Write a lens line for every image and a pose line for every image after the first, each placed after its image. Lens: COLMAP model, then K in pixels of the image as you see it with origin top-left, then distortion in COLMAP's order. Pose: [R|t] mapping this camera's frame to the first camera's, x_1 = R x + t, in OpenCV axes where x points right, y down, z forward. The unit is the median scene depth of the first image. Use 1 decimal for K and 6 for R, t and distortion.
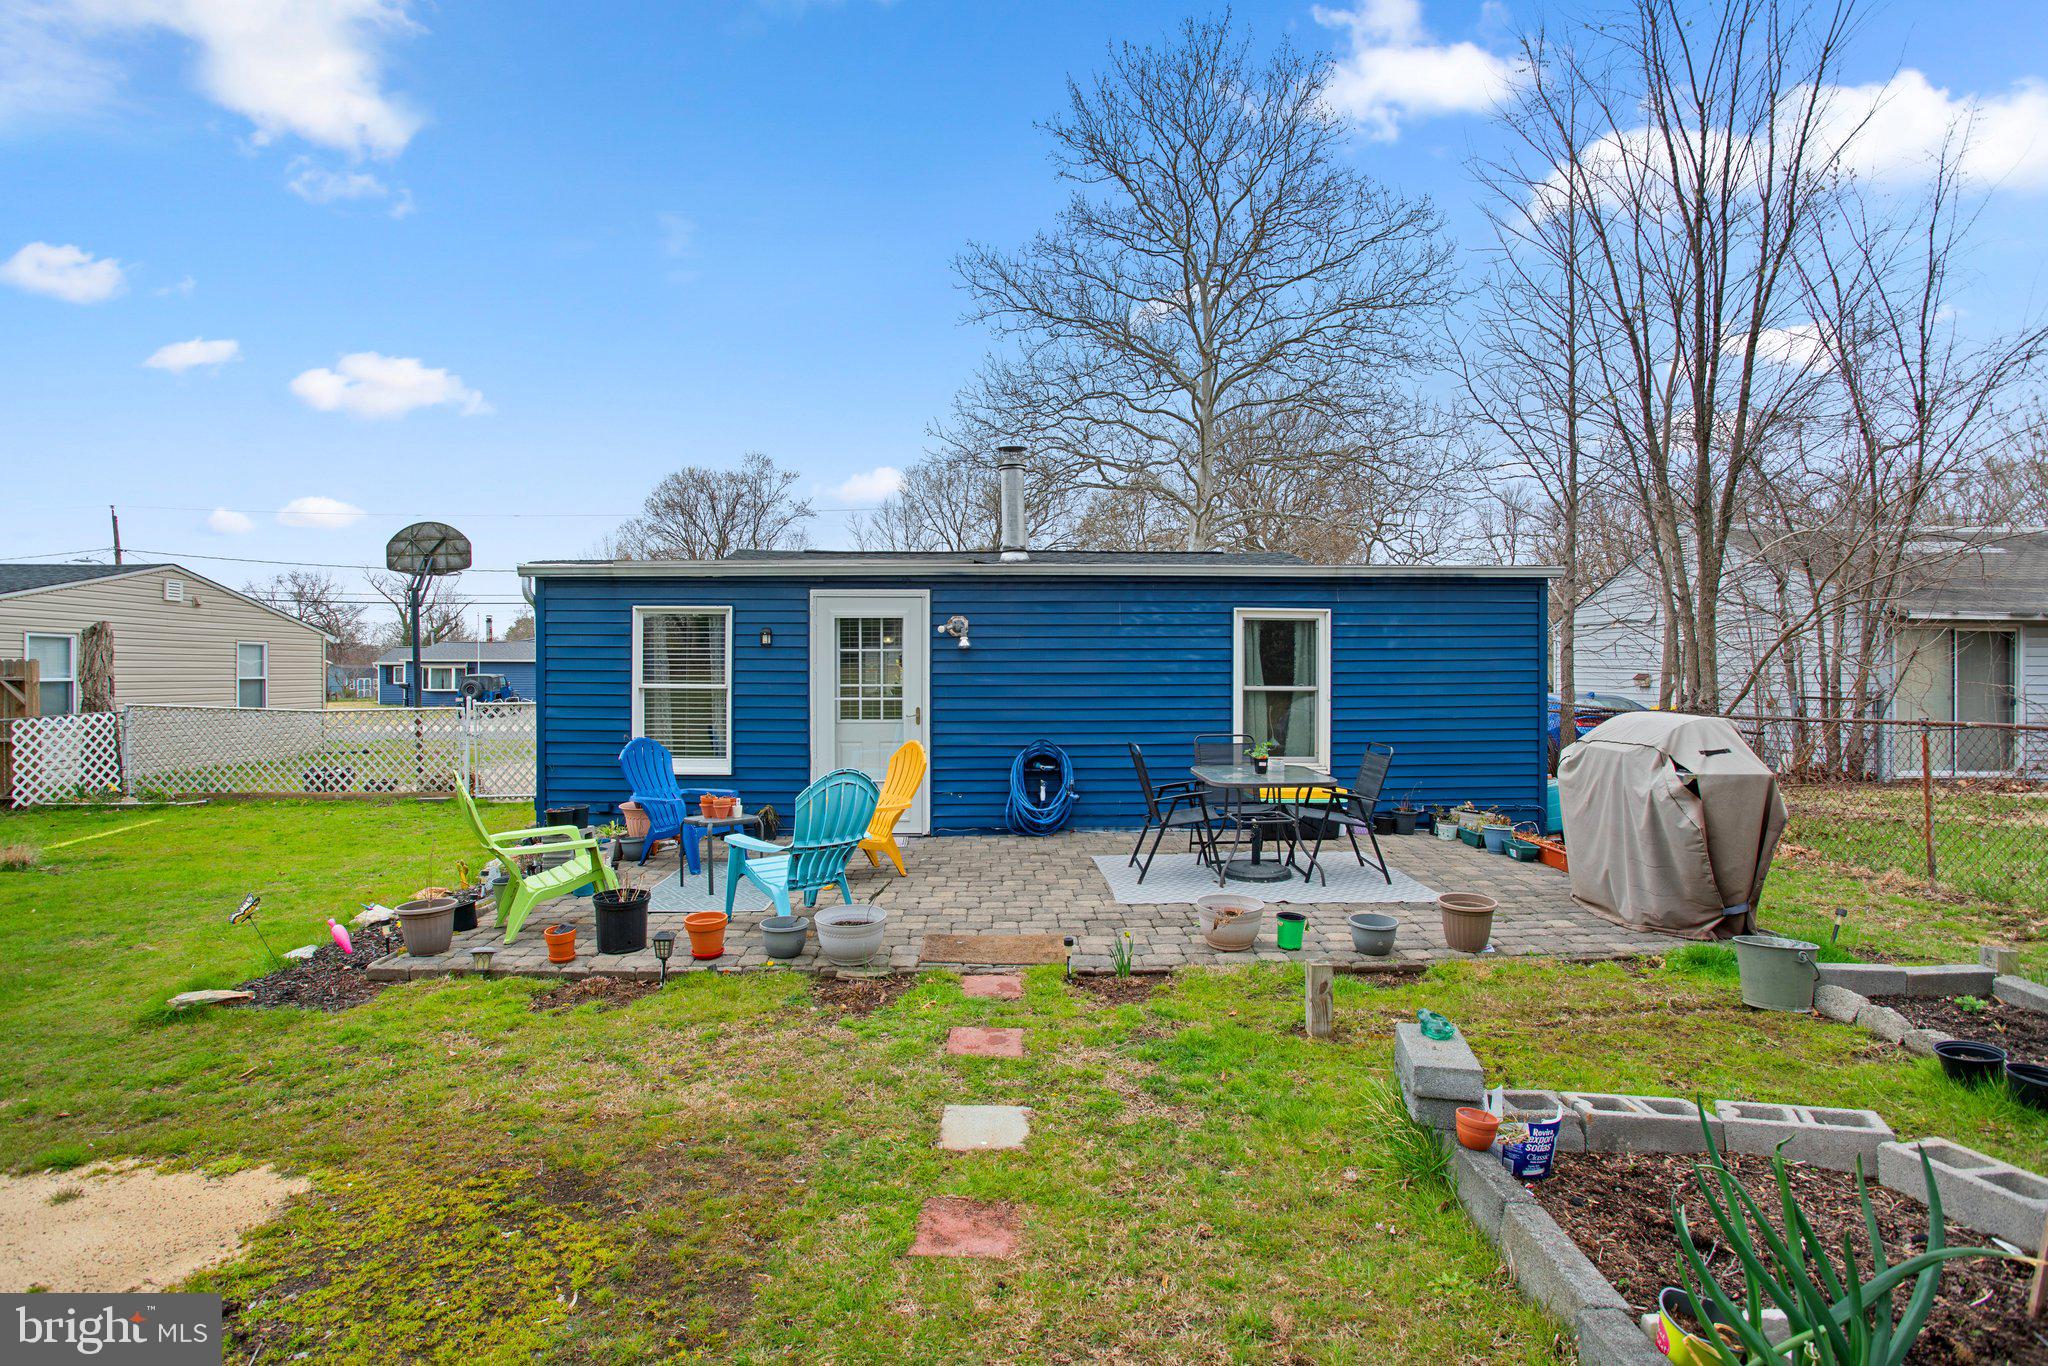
lens RADIAL K [[1023.1, 0, 1026.2], [0, 1023.1, 679.3], [0, 0, 1]] dist [-0.041829, 0.011973]
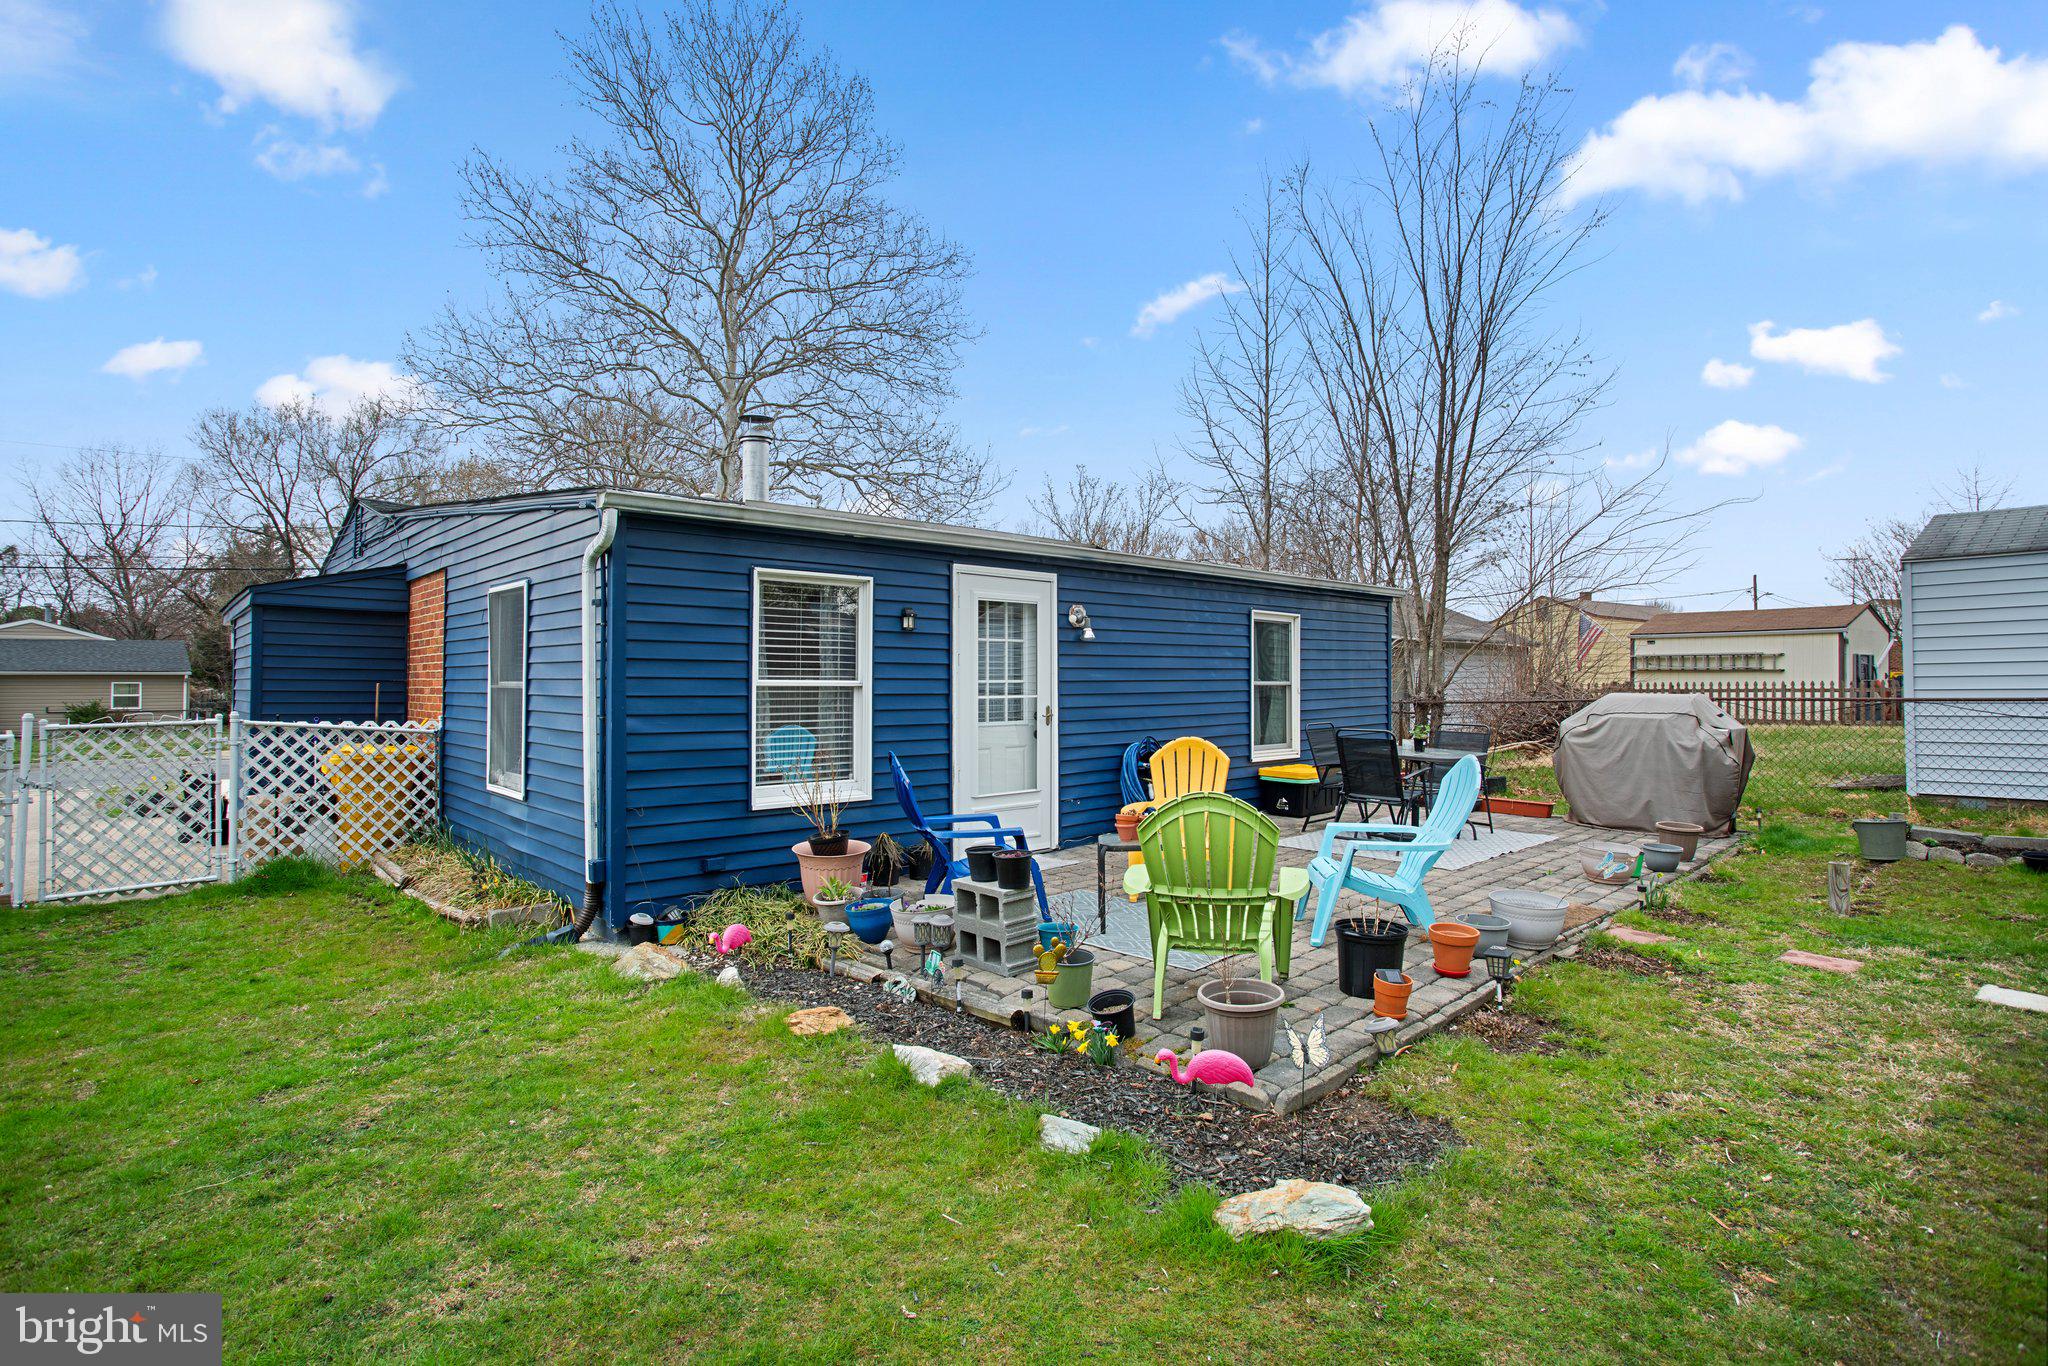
lens RADIAL K [[1023.1, 0, 1025.7], [0, 1023.1, 672.2], [0, 0, 1]] dist [-0.041829, 0.011973]
pose [[0.746523, 0.002750, 0.665354, -0.708620], [0.012345, 0.999762, -0.017984, 0.013942], [-0.665246, 0.021639, 0.746311, 0.353124]]
